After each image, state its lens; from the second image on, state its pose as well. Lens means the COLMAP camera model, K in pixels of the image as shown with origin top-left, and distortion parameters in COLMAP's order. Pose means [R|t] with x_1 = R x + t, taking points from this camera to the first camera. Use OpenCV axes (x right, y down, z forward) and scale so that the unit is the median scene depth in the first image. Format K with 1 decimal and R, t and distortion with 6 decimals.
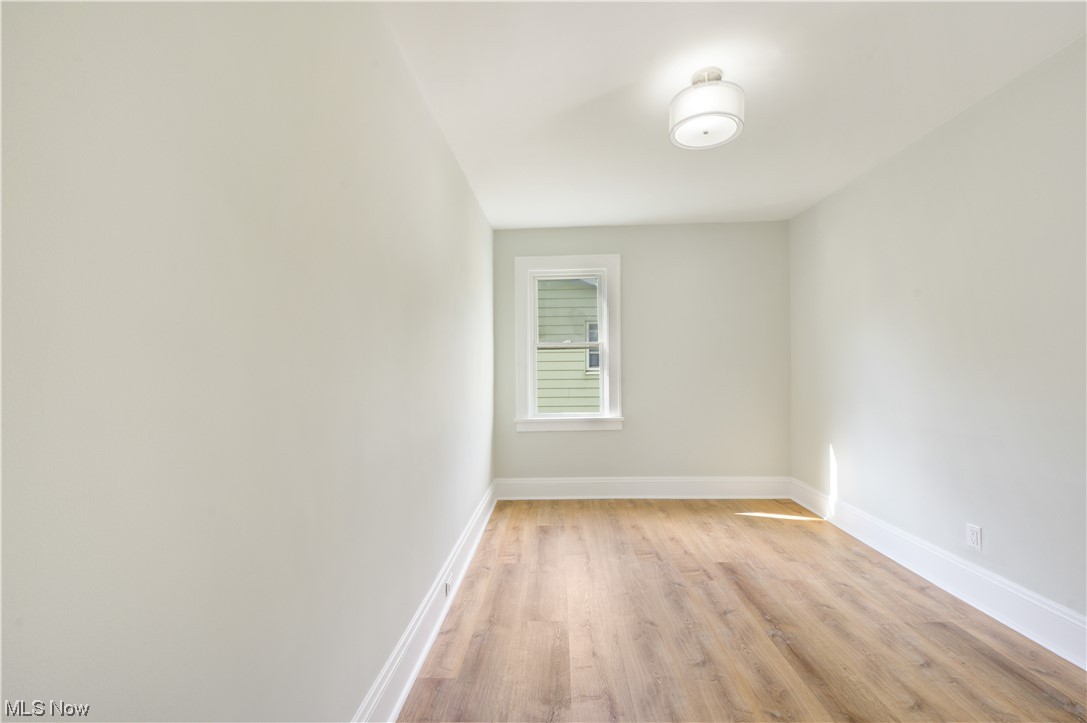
lens RADIAL K [[442.7, 0, 544.9], [0, 442.7, 372.3], [0, 0, 1]] dist [-0.000605, -0.000201]
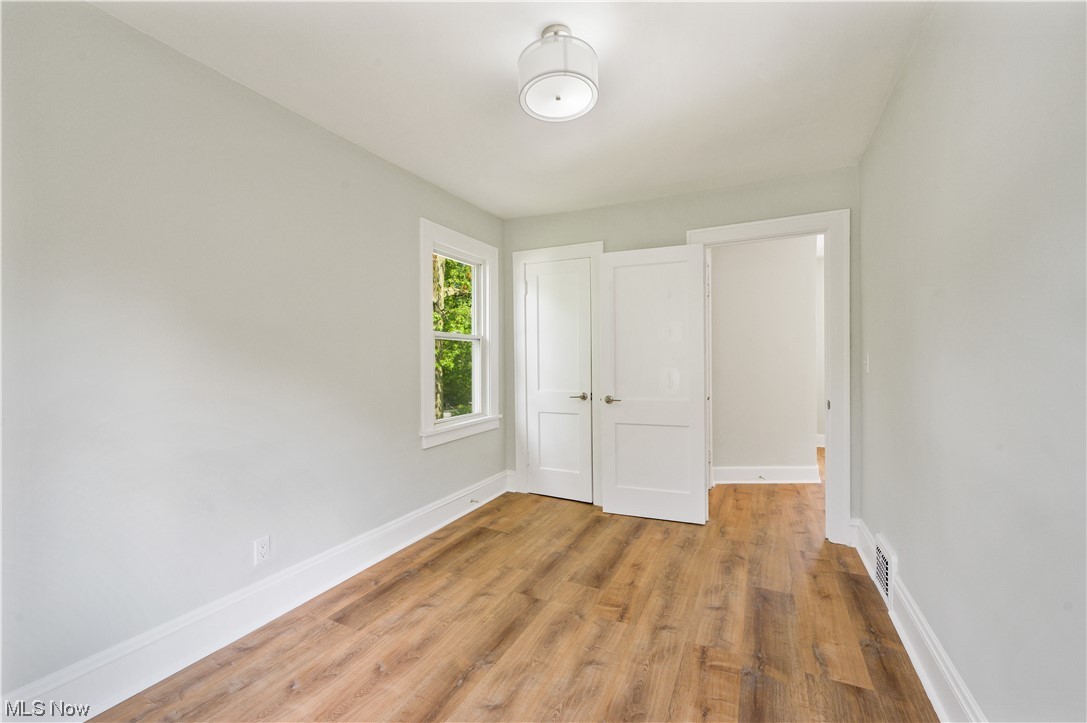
lens RADIAL K [[442.7, 0, 544.9], [0, 442.7, 372.3], [0, 0, 1]] dist [-0.000605, -0.000201]
pose [[-0.912295, 0.010506, 0.409399, 0.038578], [0.027901, 0.998943, 0.036540, -0.026386], [-0.408582, 0.044758, -0.911623, 1.774743]]
